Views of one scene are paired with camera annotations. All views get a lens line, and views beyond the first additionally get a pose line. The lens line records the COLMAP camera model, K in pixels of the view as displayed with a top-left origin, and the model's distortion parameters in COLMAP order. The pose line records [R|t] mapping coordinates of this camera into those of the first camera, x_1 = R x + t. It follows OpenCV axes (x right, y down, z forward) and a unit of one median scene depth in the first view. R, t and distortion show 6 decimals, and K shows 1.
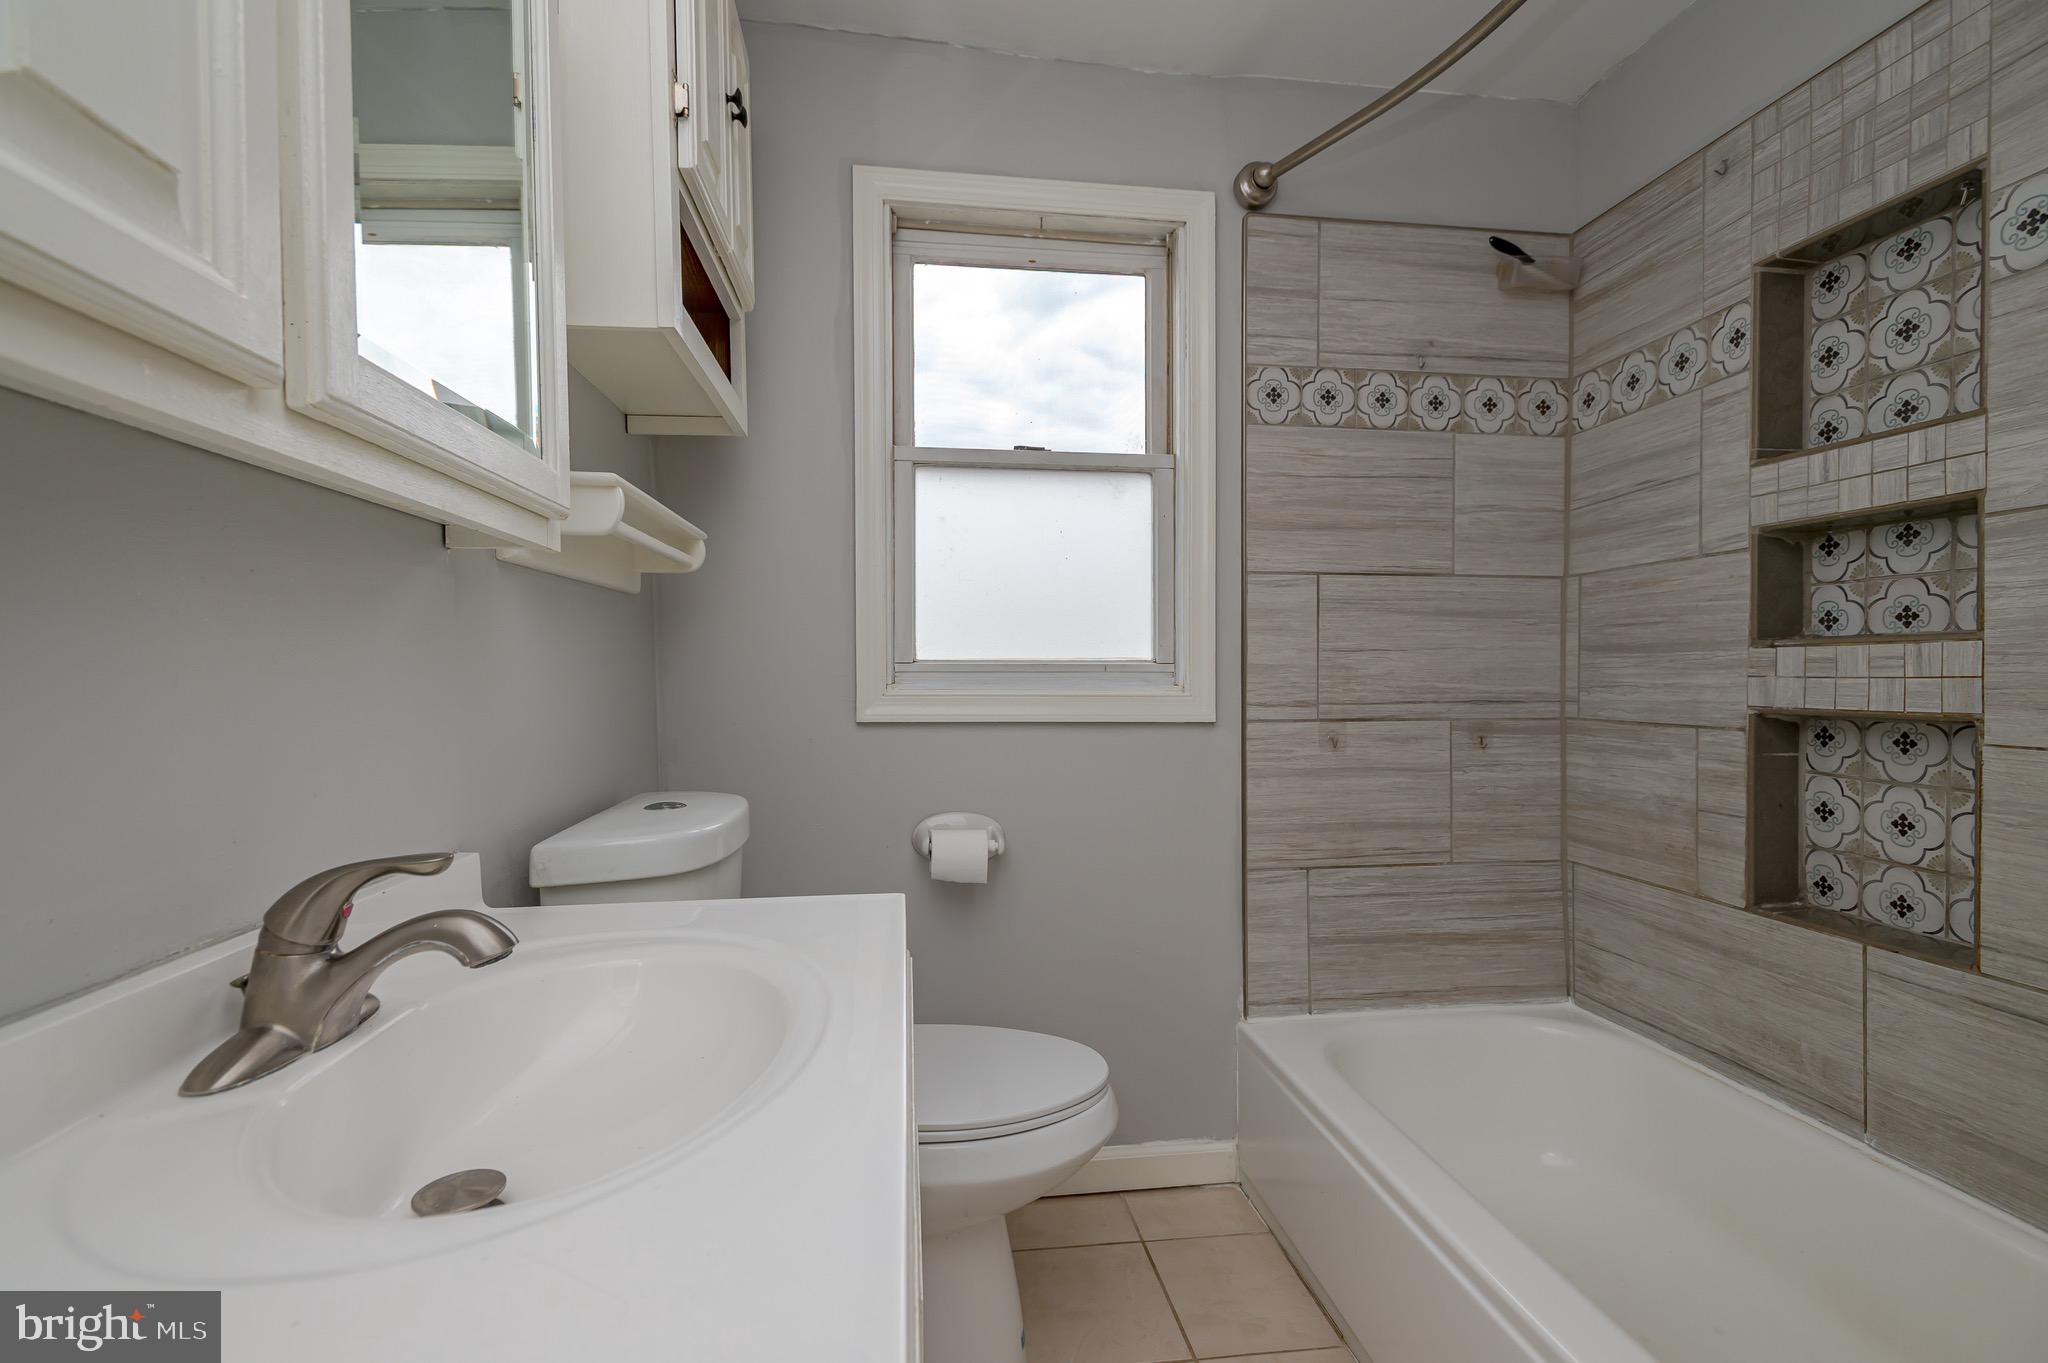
lens RADIAL K [[952.9, 0, 1027.3], [0, 952.9, 685.6], [0, 0, 1]] dist [0.013980, -0.003542]
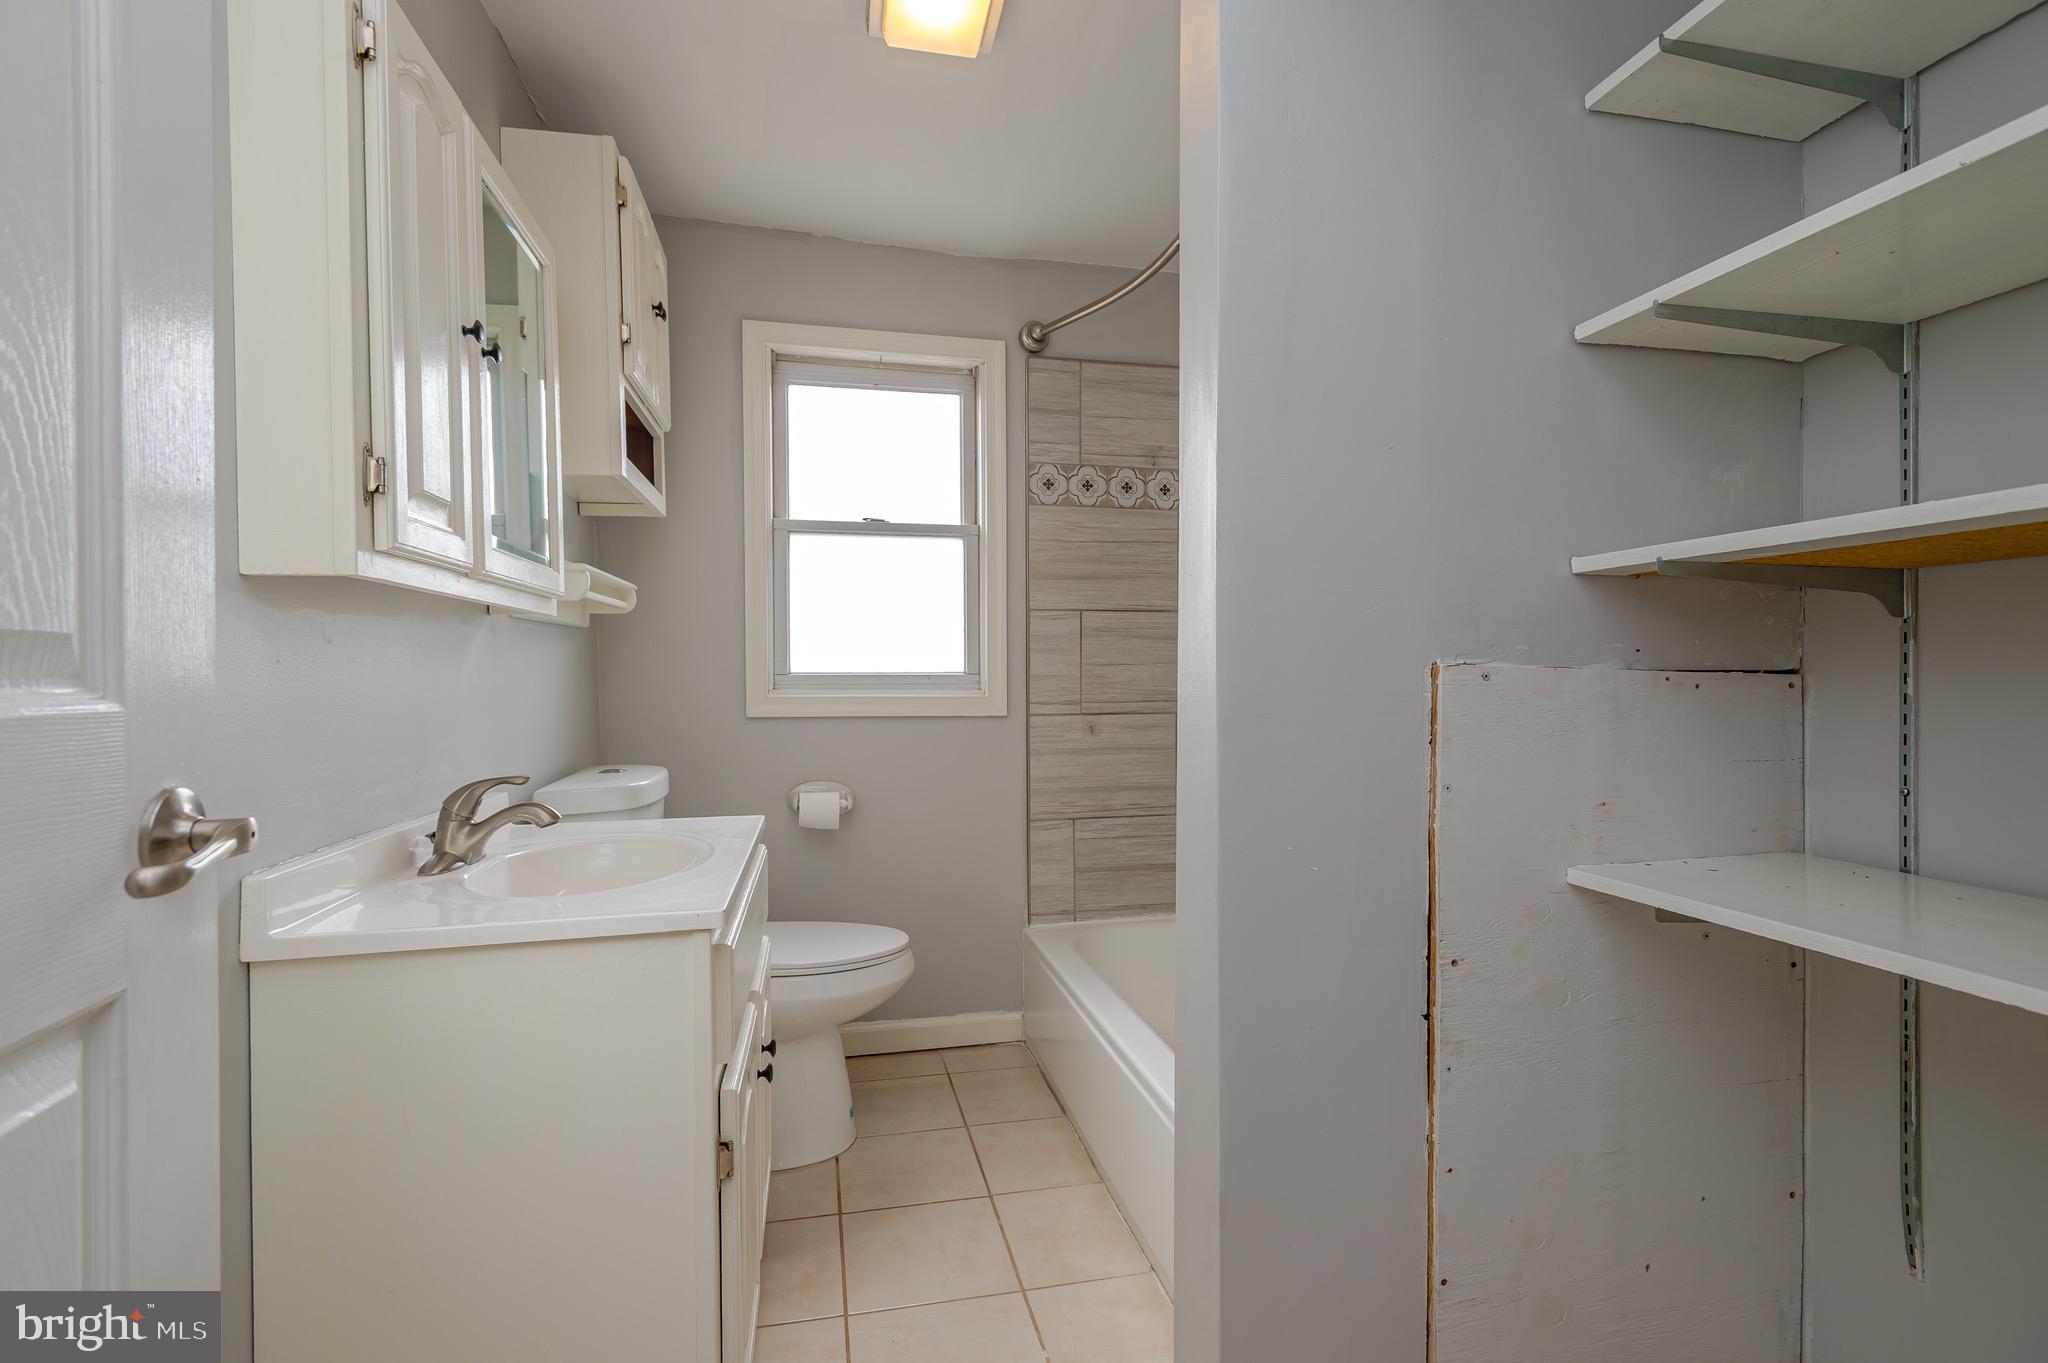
lens RADIAL K [[952.9, 0, 1028.9], [0, 952.9, 680.2], [0, 0, 1]] dist [0.013980, -0.003542]
pose [[0.996138, -0.004324, 0.087693, 0.106282], [0.004914, 0.999967, -0.006513, -0.005235], [-0.087662, 0.006918, 0.996126, -0.408926]]
